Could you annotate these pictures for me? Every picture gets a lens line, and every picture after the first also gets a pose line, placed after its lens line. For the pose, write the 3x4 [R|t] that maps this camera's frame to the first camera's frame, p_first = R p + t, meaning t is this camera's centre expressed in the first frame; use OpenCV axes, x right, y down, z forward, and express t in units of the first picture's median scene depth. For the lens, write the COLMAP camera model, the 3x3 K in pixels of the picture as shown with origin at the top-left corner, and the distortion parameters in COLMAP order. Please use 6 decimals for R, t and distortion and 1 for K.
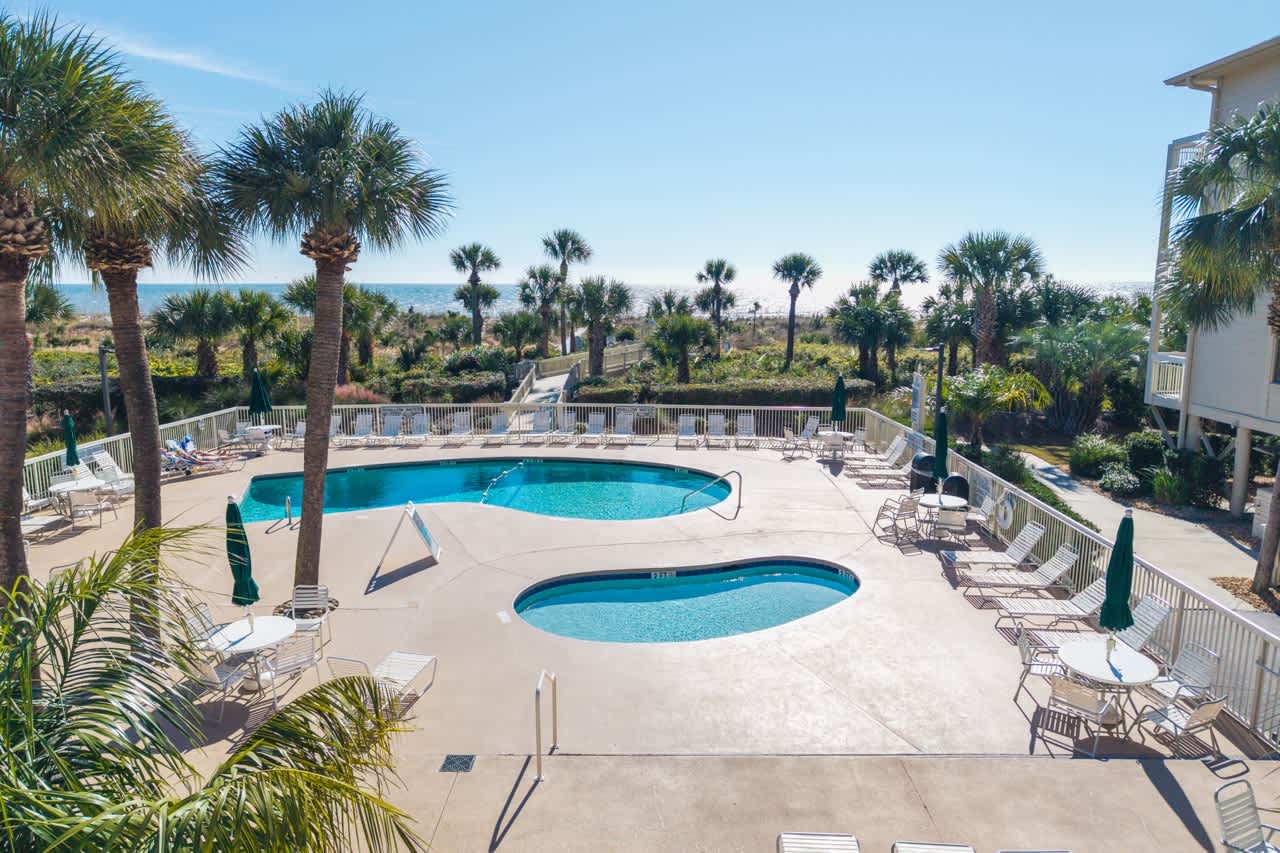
lens RADIAL K [[844.4, 0, 638.2], [0, 844.4, 438.2], [0, 0, 1]] dist [0.047508, -0.041917]
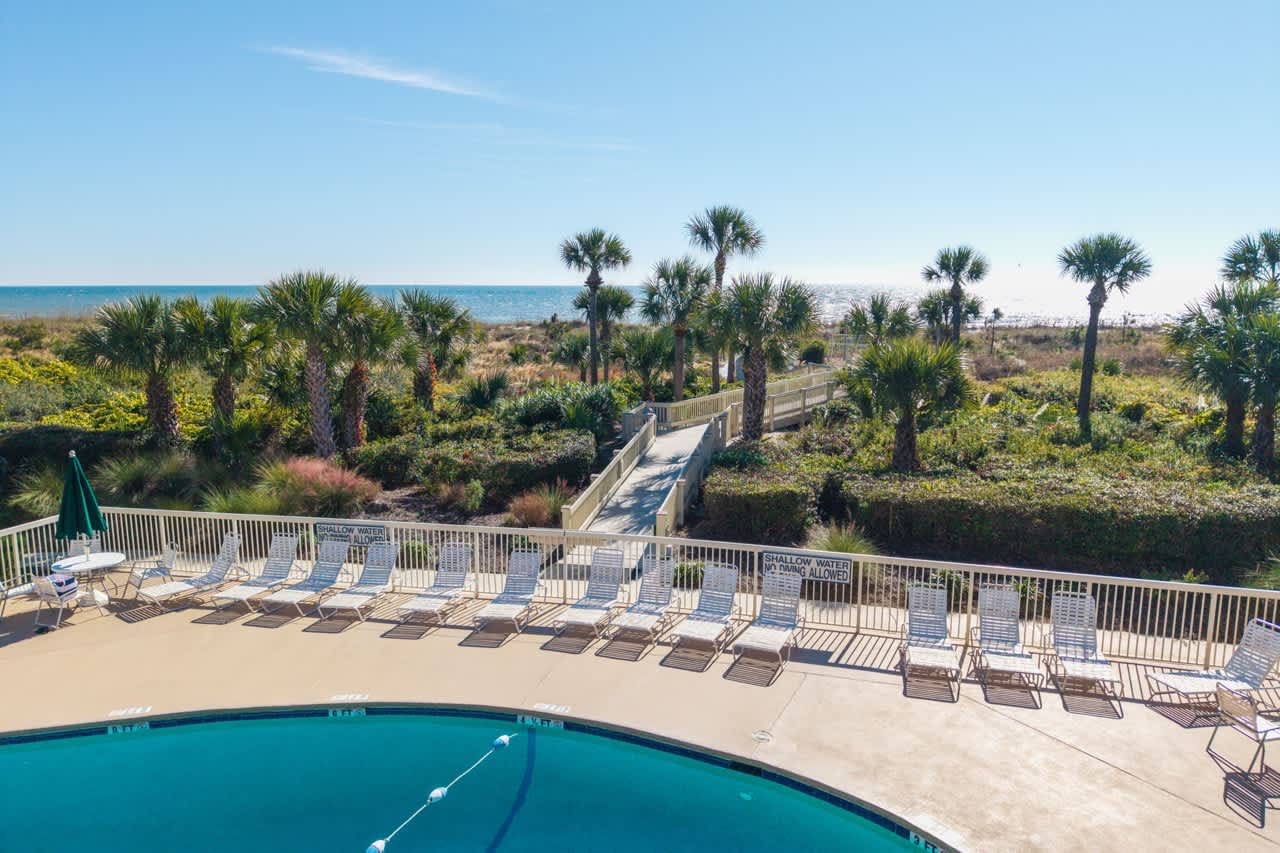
lens RADIAL K [[844.4, 0, 627.0], [0, 844.4, 422.6], [0, 0, 1]] dist [0.047508, -0.041917]
pose [[0.972010, 0.035660, -0.232217, 0.004013], [-0.039668, 0.999133, -0.012615, -0.072118], [0.231566, 0.021473, 0.972582, 0.381488]]
